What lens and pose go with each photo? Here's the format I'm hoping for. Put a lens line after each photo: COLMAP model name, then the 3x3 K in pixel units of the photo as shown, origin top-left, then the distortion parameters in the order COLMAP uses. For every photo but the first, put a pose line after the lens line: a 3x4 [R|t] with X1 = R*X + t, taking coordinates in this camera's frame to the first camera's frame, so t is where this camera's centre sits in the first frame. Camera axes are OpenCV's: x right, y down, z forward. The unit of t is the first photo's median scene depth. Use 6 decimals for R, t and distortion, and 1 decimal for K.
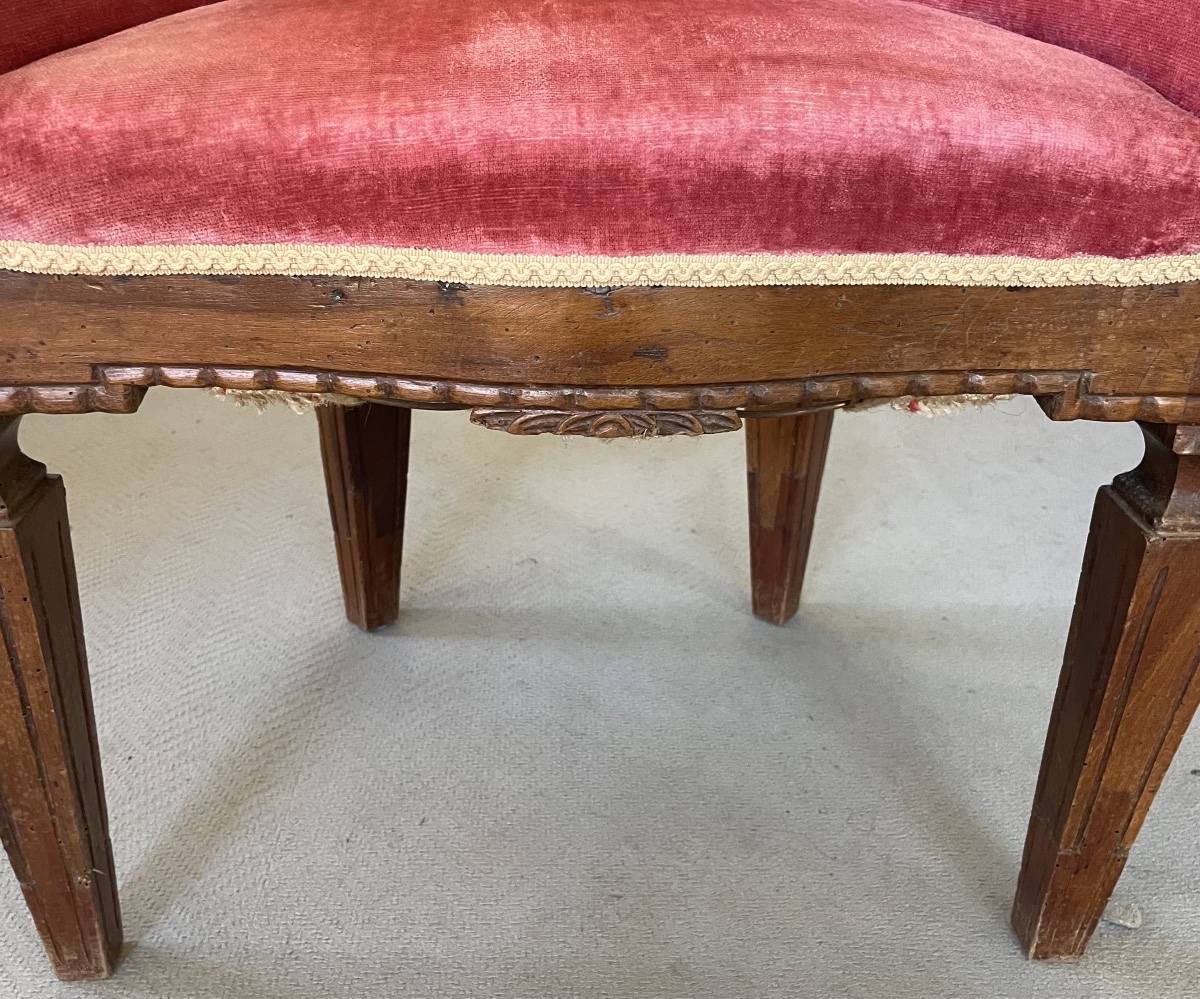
lens RADIAL K [[1241.6, 0, 600.7], [0, 1241.6, 542.2], [0, 0, 1]] dist [0.022234, 0.000000]
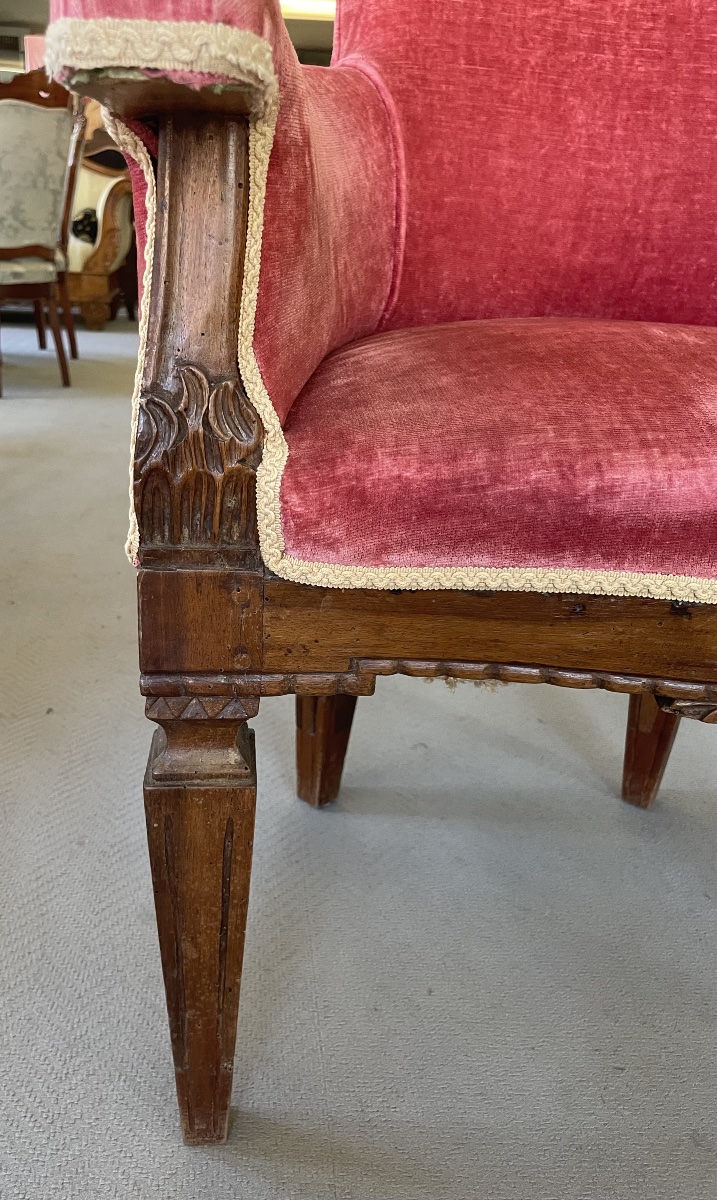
lens RADIAL K [[932.5, 0, 256.0], [0, 932.5, 595.9], [0, 0, 1]] dist [0.059245, -0.105400]
pose [[0.999800, 0.017578, -0.009559, -0.474034], [-0.018292, 0.996587, -0.080492, -0.123084], [0.008111, 0.080651, 0.996709, 0.097191]]
